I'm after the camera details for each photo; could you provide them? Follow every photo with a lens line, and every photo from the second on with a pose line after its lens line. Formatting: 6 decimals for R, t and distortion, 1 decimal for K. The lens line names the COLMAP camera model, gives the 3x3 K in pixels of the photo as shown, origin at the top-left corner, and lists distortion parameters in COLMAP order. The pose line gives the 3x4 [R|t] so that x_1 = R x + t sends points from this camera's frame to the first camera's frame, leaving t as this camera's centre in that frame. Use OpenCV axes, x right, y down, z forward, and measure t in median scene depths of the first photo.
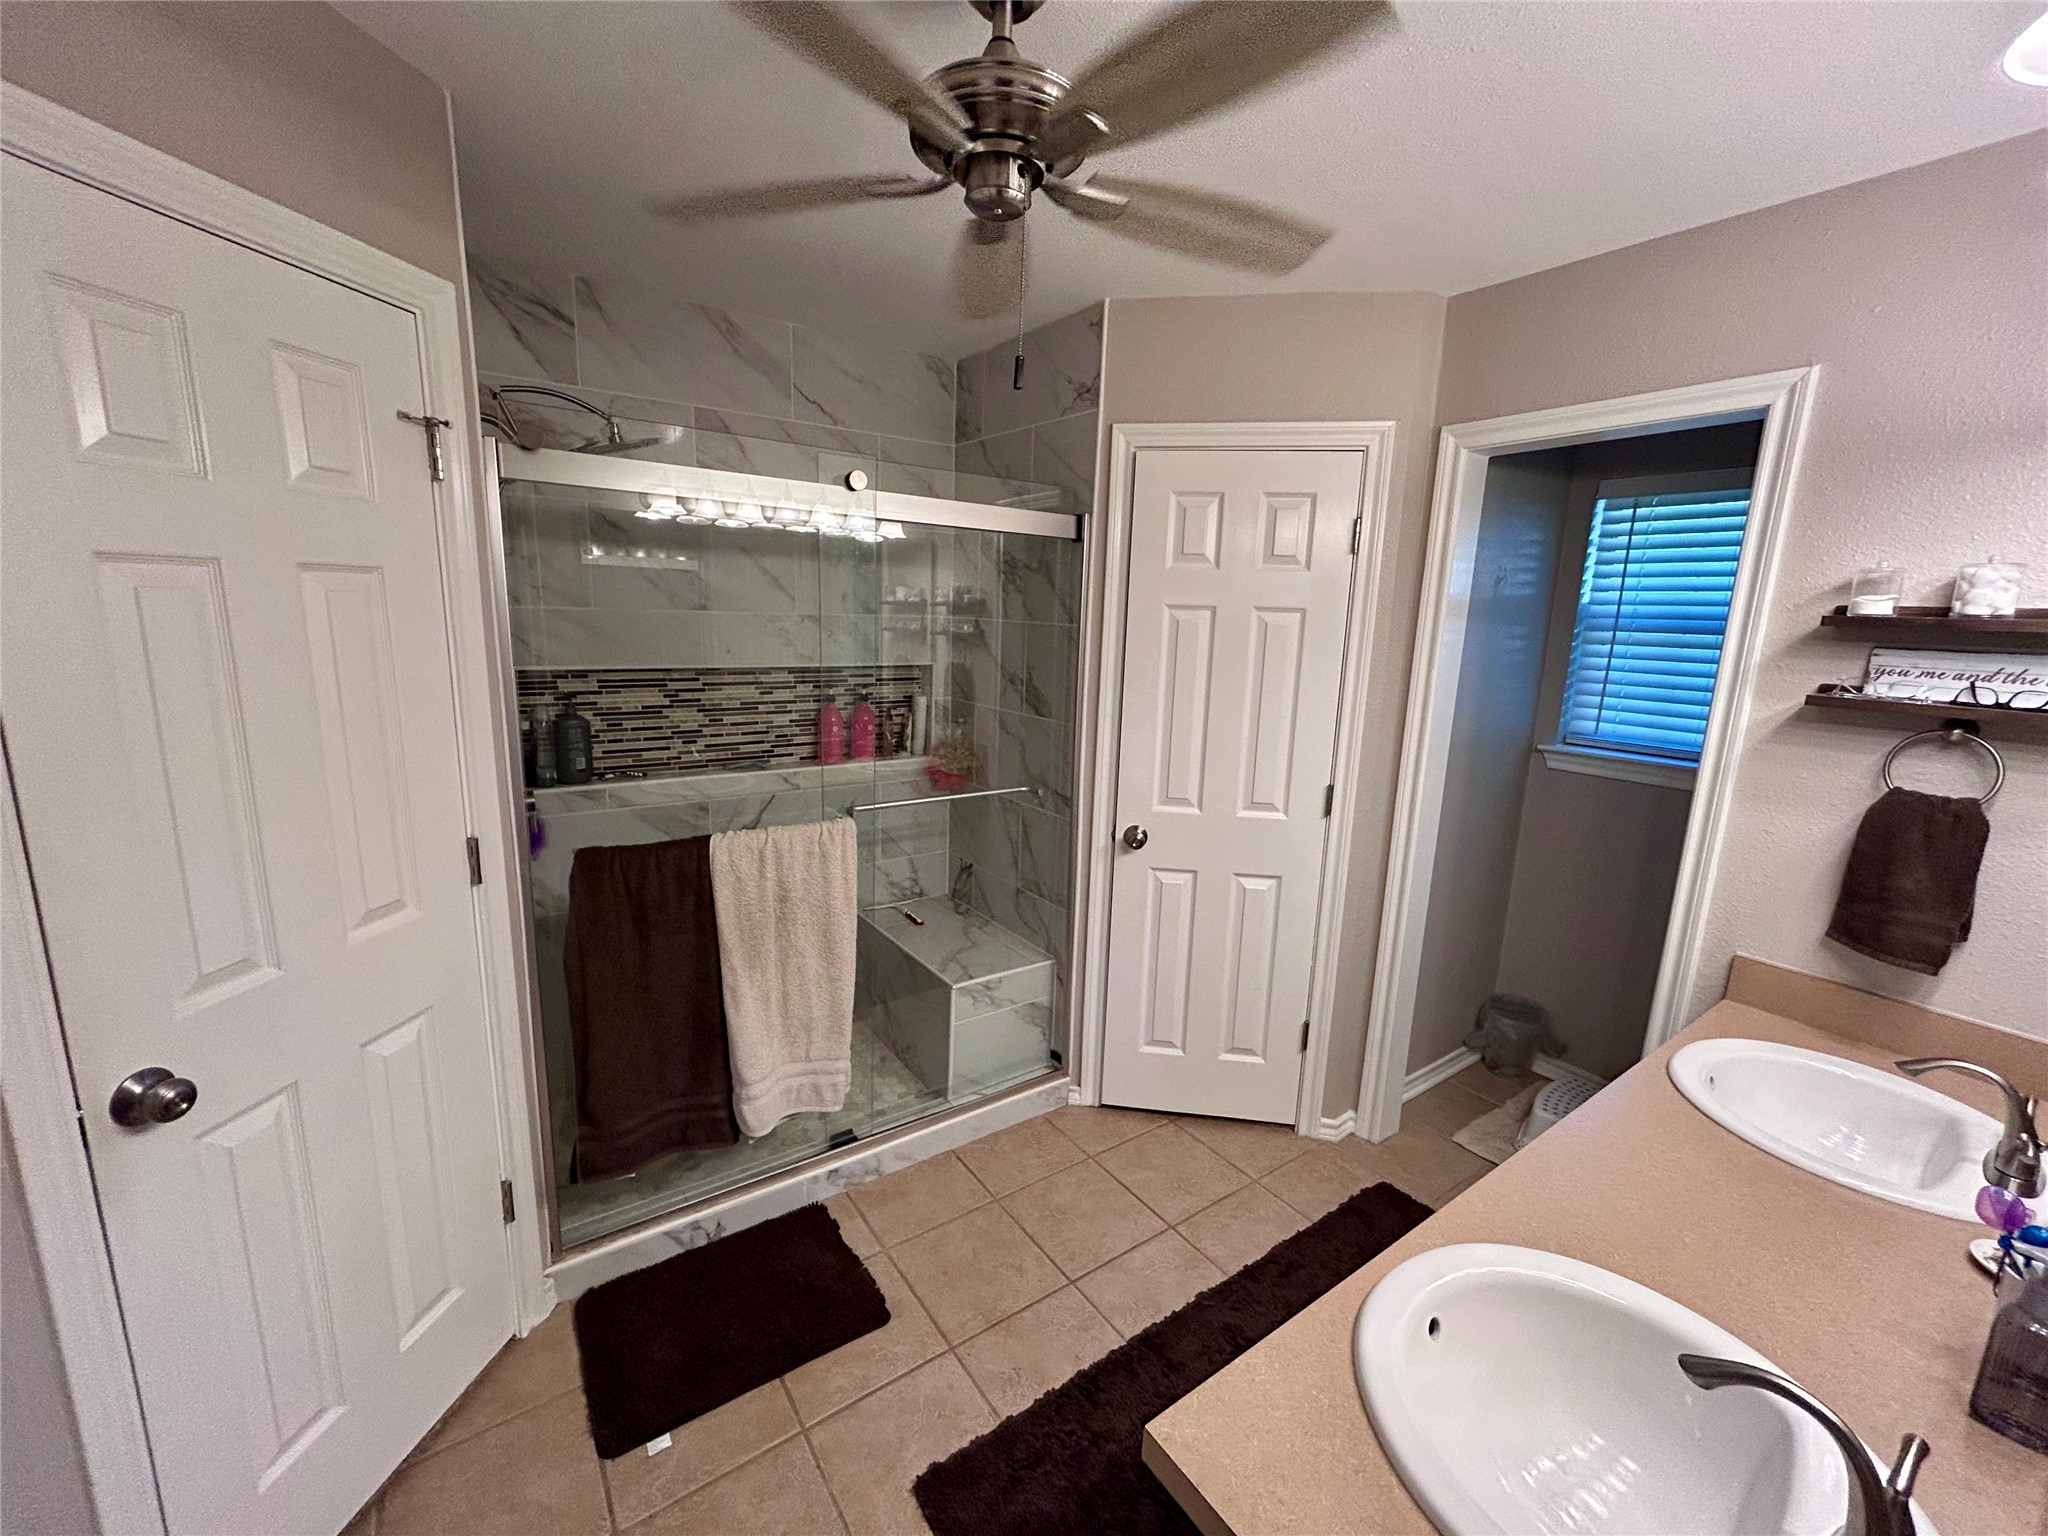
lens RADIAL K [[827.0, 0, 1027.1], [0, 827.0, 767.2], [0, 0, 1]] dist [-0.003062, -0.000346]
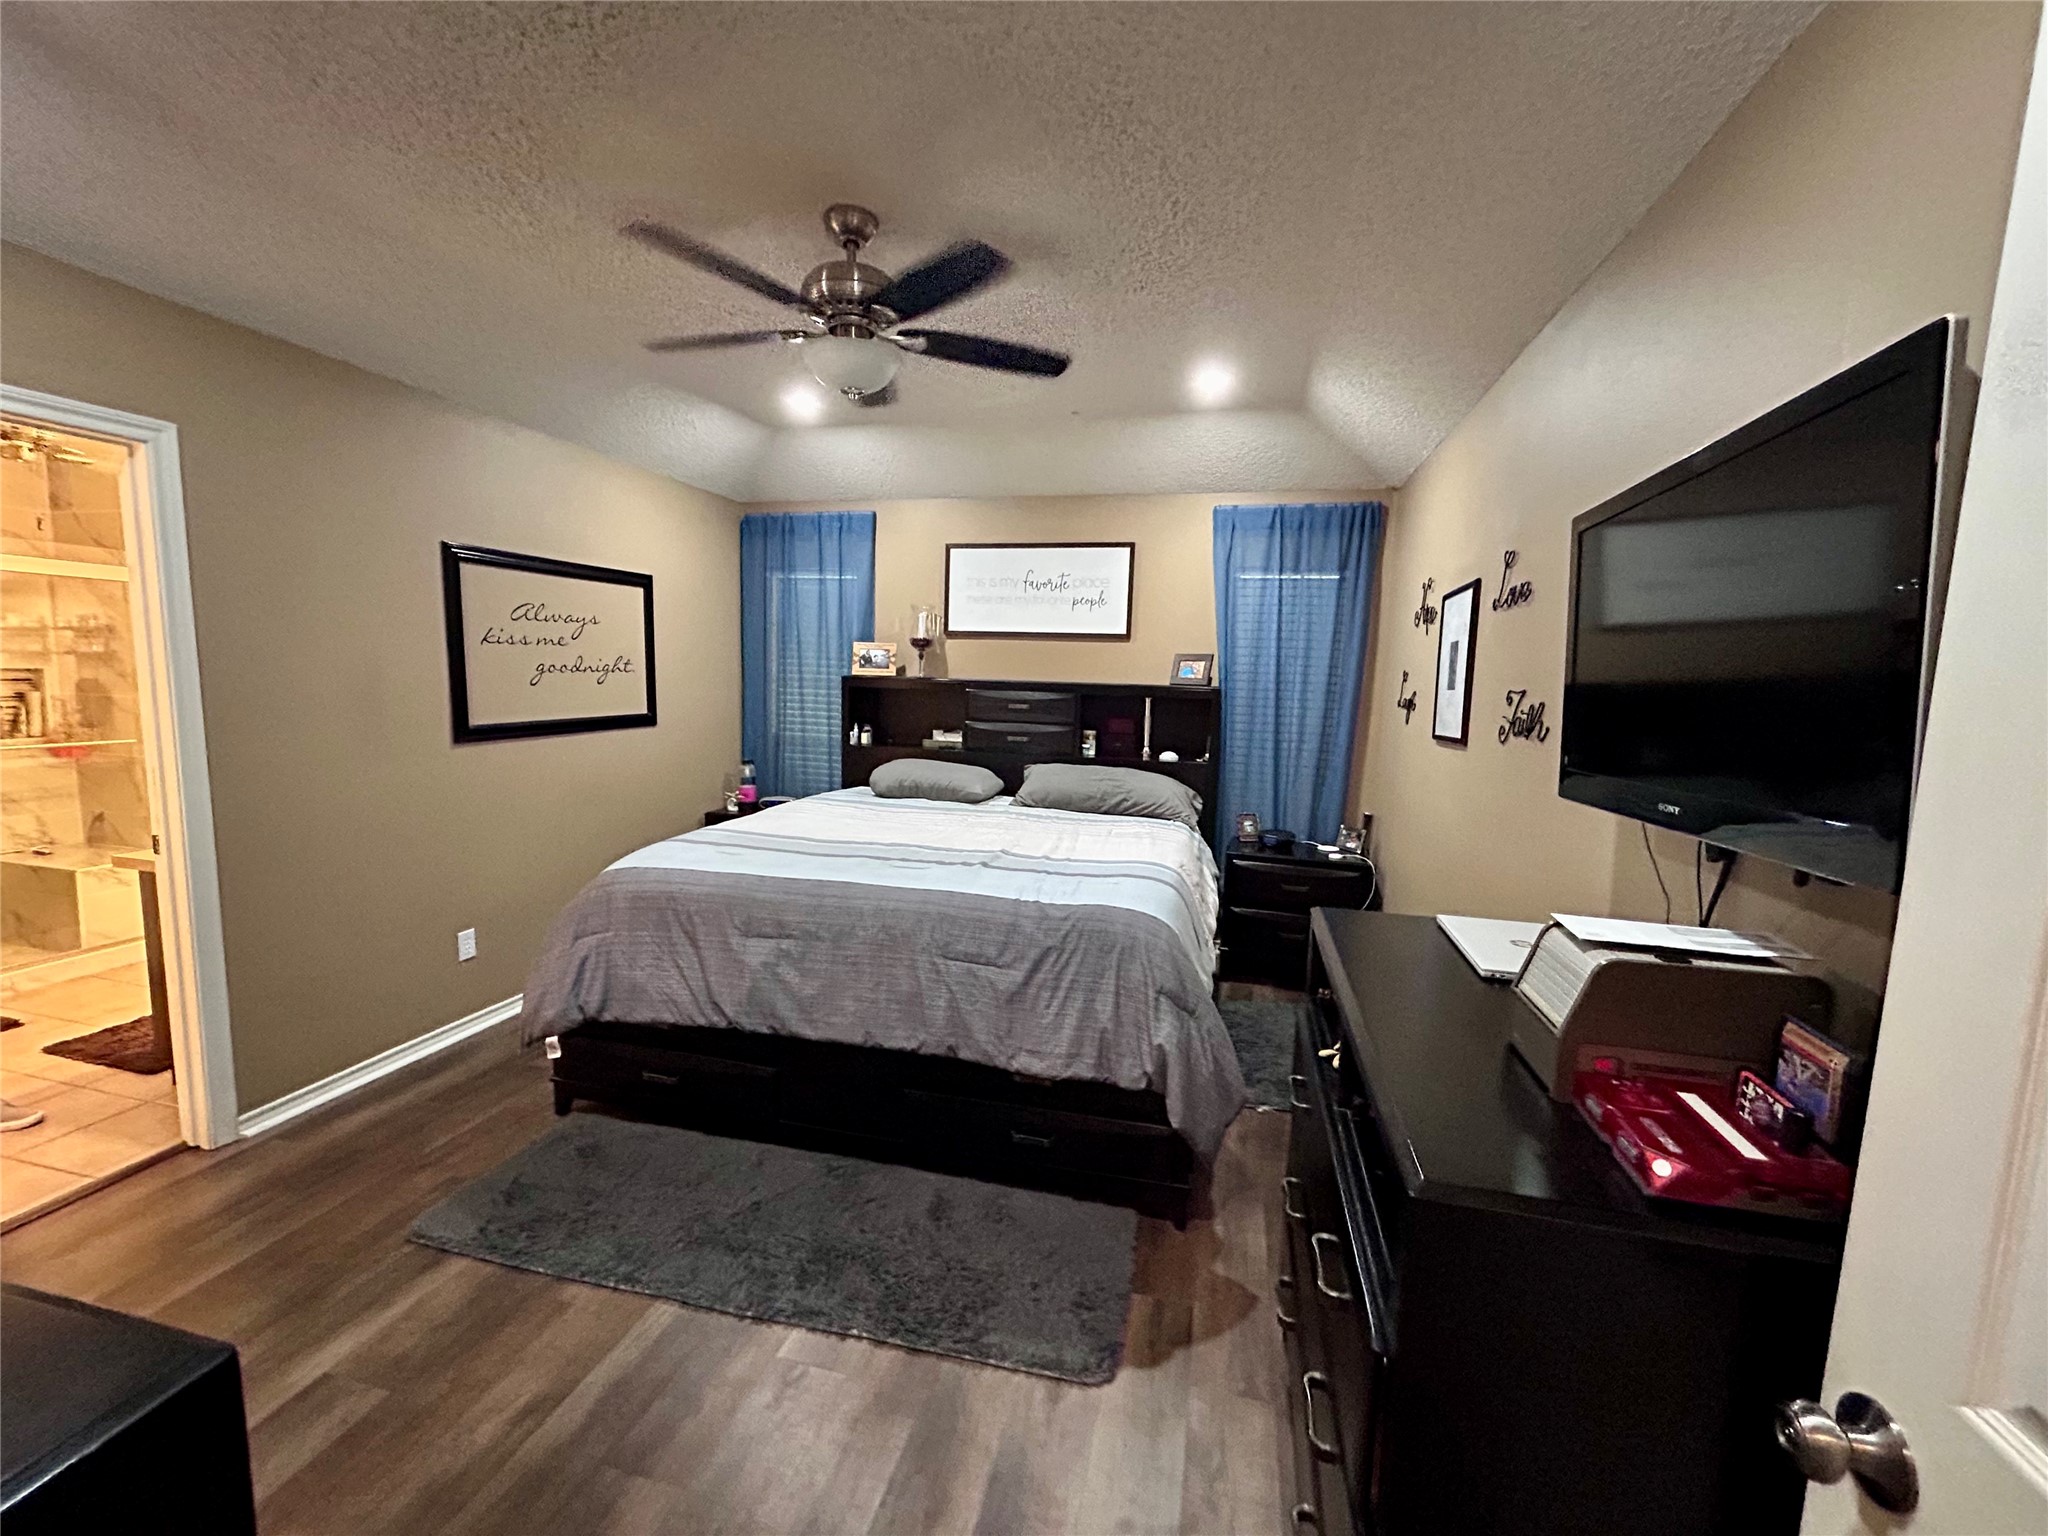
lens RADIAL K [[827.0, 0, 1018.5], [0, 827.0, 774.7], [0, 0, 1]] dist [-0.003062, -0.000346]
pose [[0.760100, -0.085958, 0.644095, 0.173187], [0.117313, 0.993077, -0.005911, 0.195249], [-0.639128, 0.080053, 0.764923, -0.832077]]
